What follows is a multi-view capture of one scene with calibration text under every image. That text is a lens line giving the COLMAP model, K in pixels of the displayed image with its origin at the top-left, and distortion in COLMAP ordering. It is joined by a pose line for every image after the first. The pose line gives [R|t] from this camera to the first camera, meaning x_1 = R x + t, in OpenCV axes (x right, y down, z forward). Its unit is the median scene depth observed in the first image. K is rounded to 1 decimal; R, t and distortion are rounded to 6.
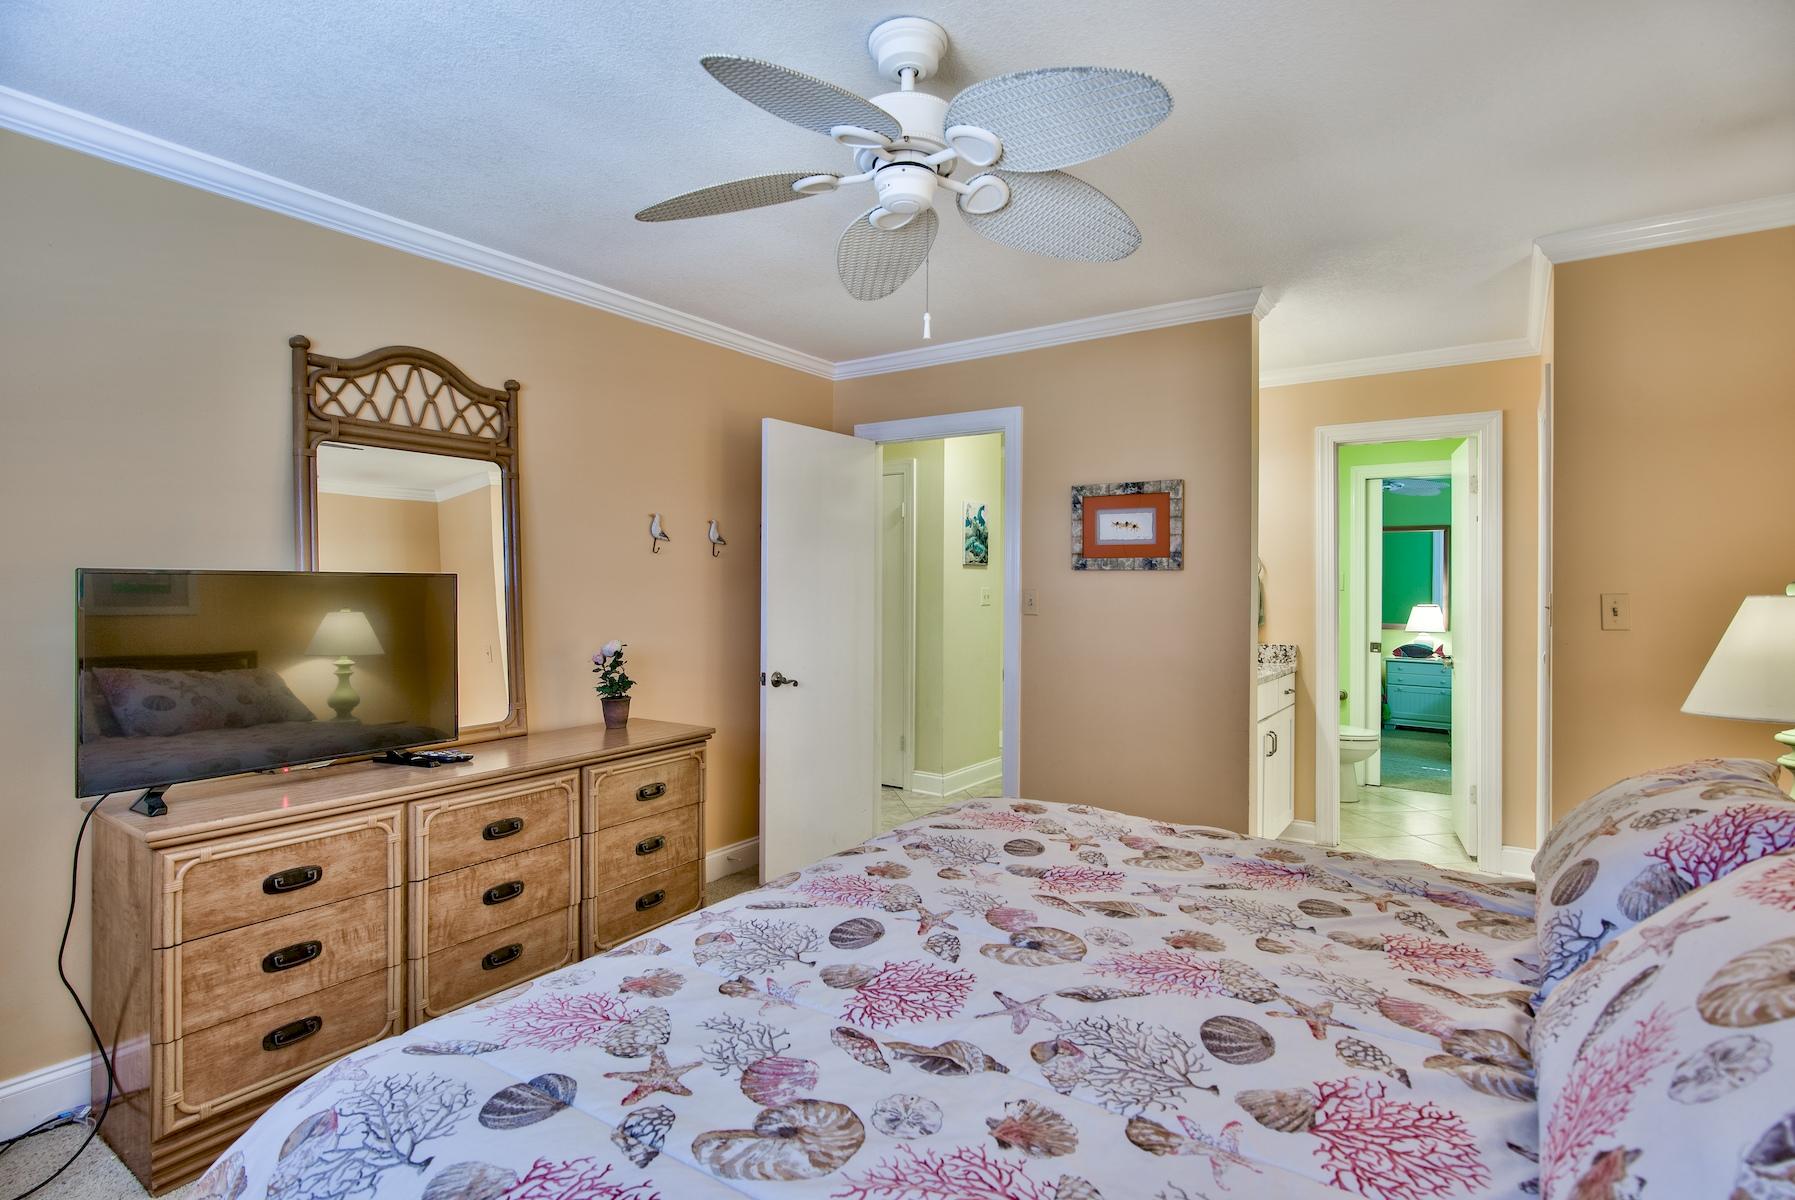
lens RADIAL K [[885.8, 0, 891.6], [0, 885.8, 570.2], [0, 0, 1]] dist [-0.000367, -0.000319]
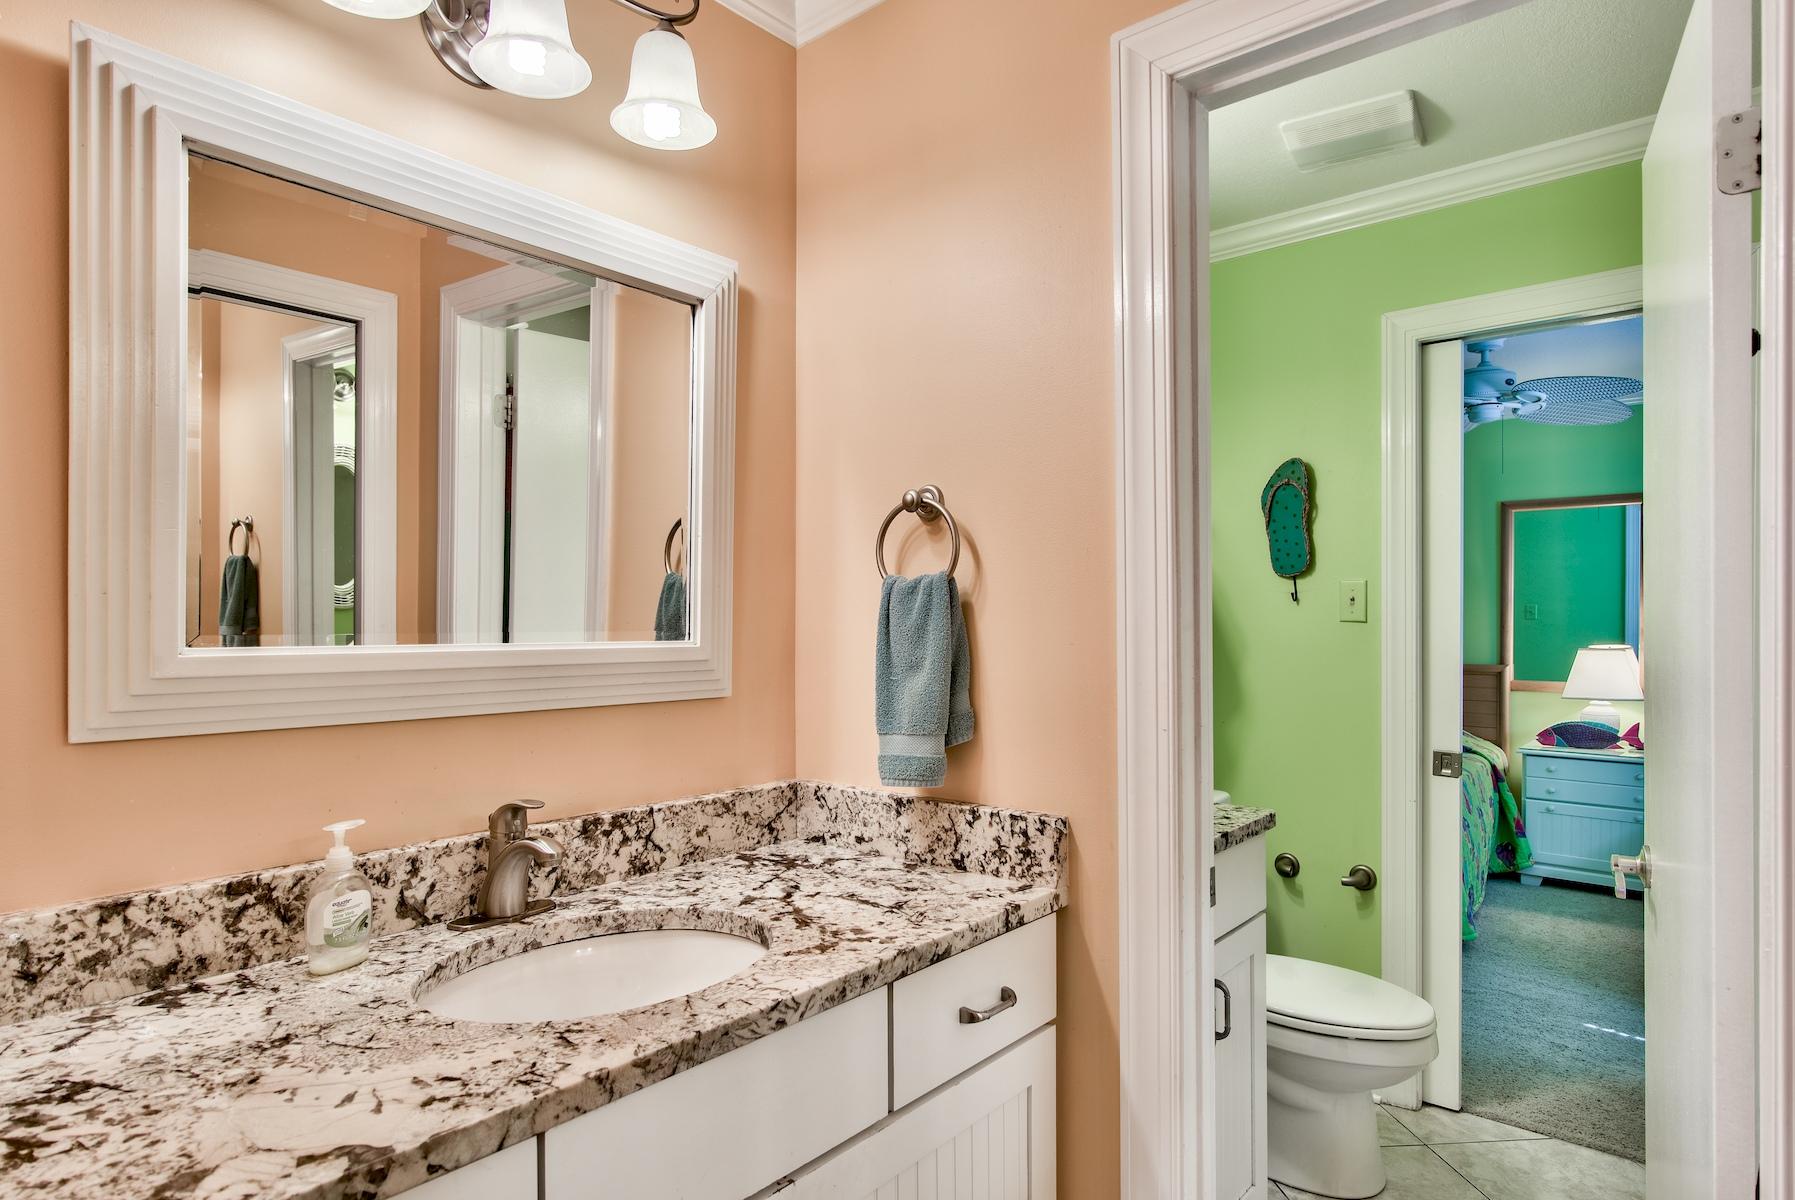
lens RADIAL K [[979.0, 0, 897.5], [0, 979.0, 600.0], [0, 0, 1]] dist [0.000264, -0.000020]
pose [[0.994872, -0.000172, -0.101140, 0.323315], [0.000964, 0.999969, 0.007778, 0.008462], [0.101136, -0.007836, 0.994842, 0.502301]]
